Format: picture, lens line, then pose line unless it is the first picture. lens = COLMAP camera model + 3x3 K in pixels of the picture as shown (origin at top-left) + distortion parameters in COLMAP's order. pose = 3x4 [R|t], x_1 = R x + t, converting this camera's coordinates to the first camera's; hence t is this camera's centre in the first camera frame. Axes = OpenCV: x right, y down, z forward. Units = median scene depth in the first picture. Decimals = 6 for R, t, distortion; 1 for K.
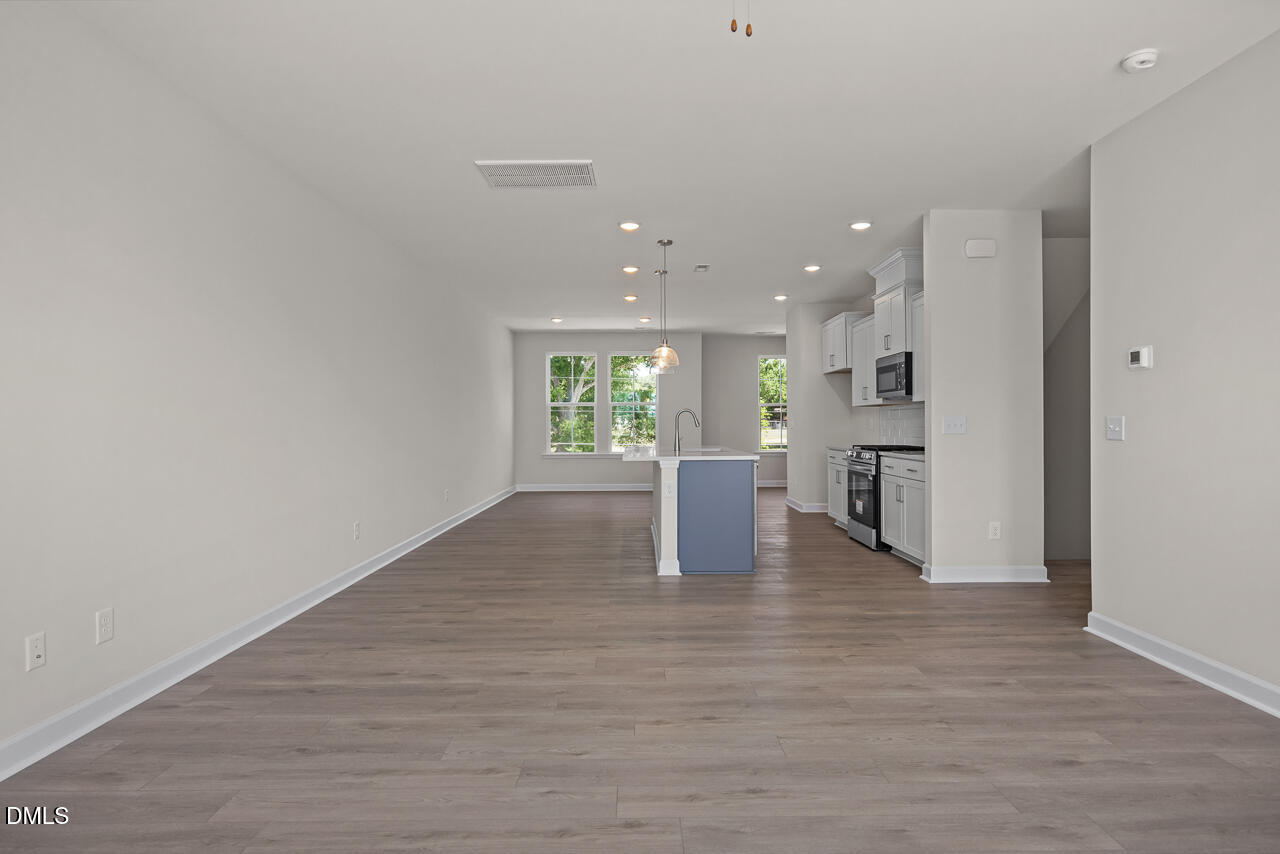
lens RADIAL K [[666.7, 0, 640.2], [0, 666.7, 423.4], [0, 0, 1]] dist [-0.001548, 0.001069]
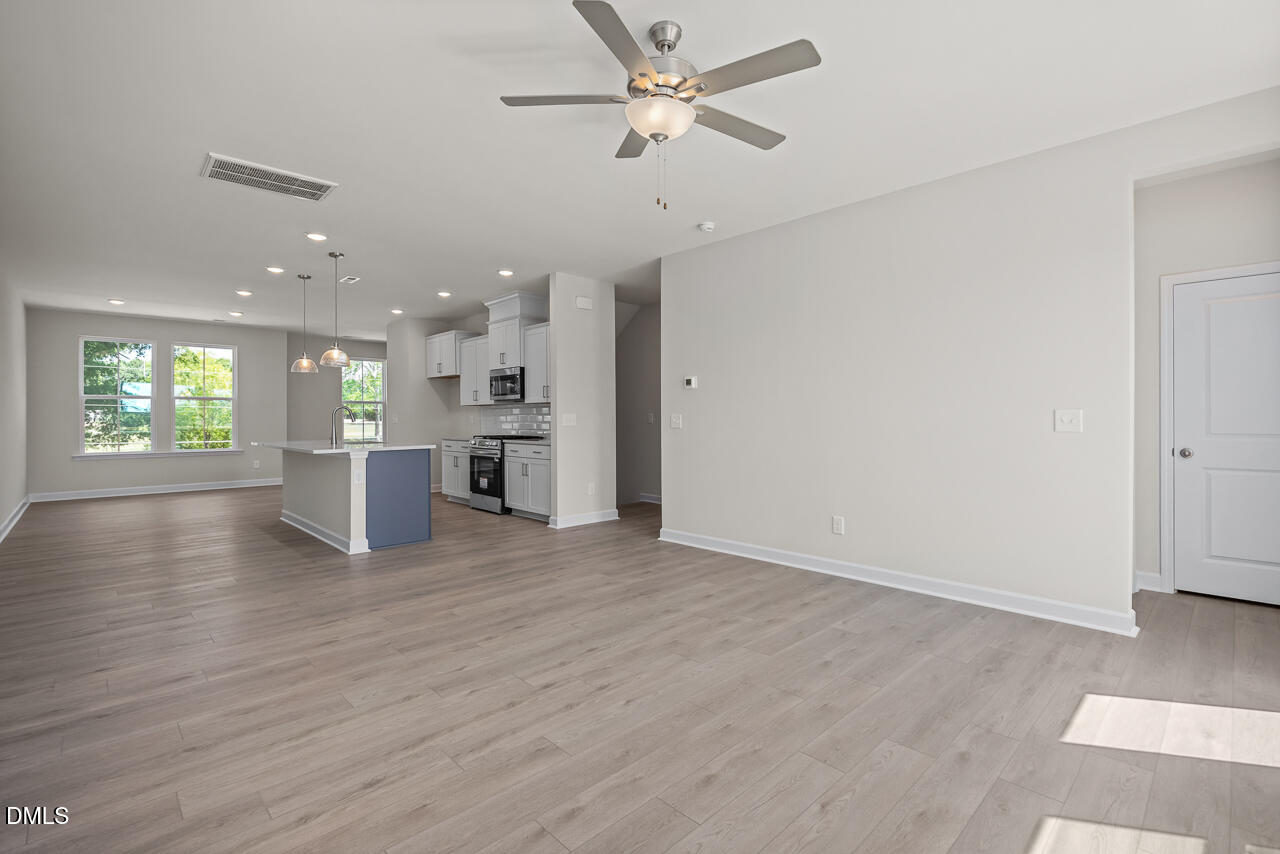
lens RADIAL K [[559.5, 0, 641.6], [0, 559.5, 417.8], [0, 0, 1]] dist [-0.000738, -0.000343]
pose [[0.741957, 0.001155, 0.670447, -0.377801], [0.000235, 0.999998, -0.001983, -0.000001], [-0.670448, 0.001629, 0.741955, -0.042989]]
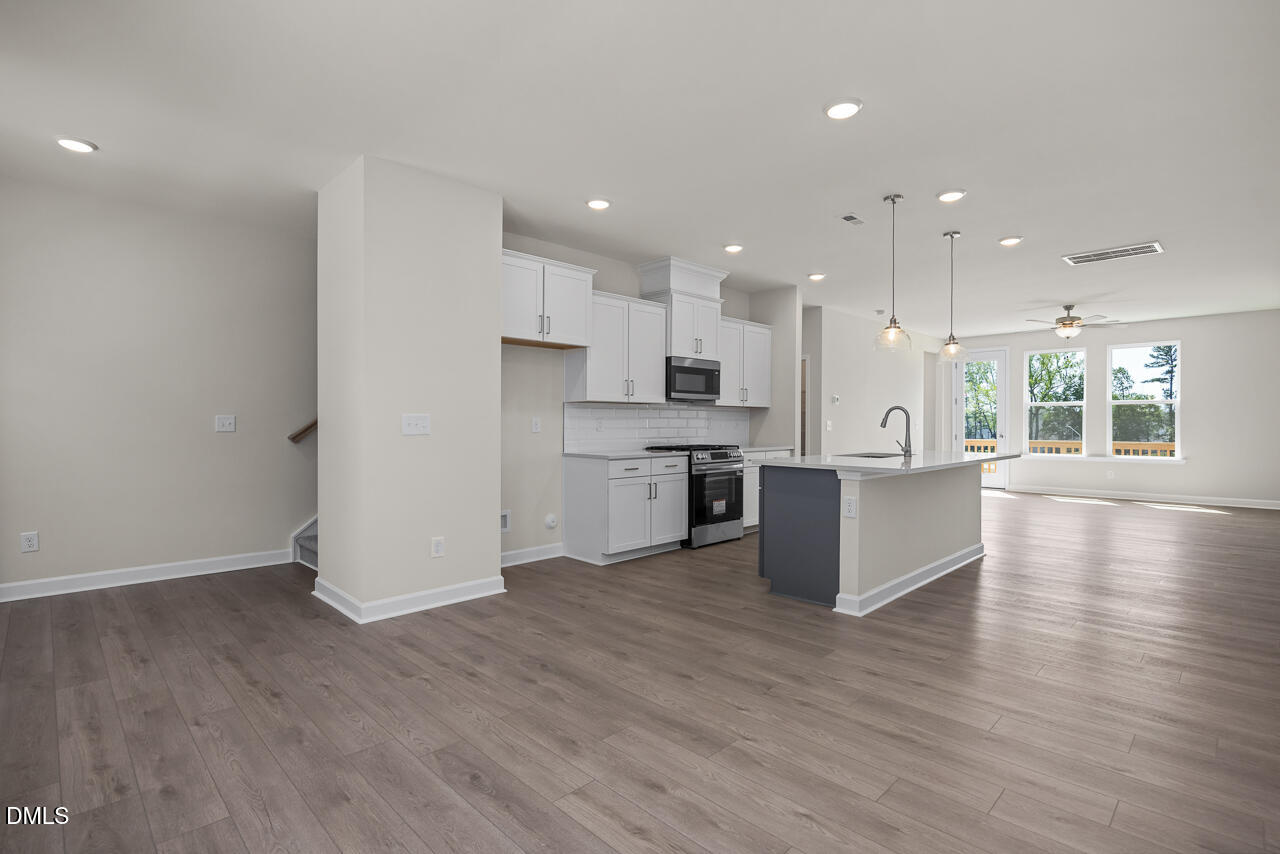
lens RADIAL K [[607.8, 0, 639.9], [0, 607.8, 429.9], [0, 0, 1]] dist [-0.003275, -0.000039]
pose [[-0.703329, -0.012532, 0.710754, -0.500416], [0.000034, 0.999844, 0.017663, -0.013972], [-0.710865, 0.012447, -0.703219, 3.448096]]
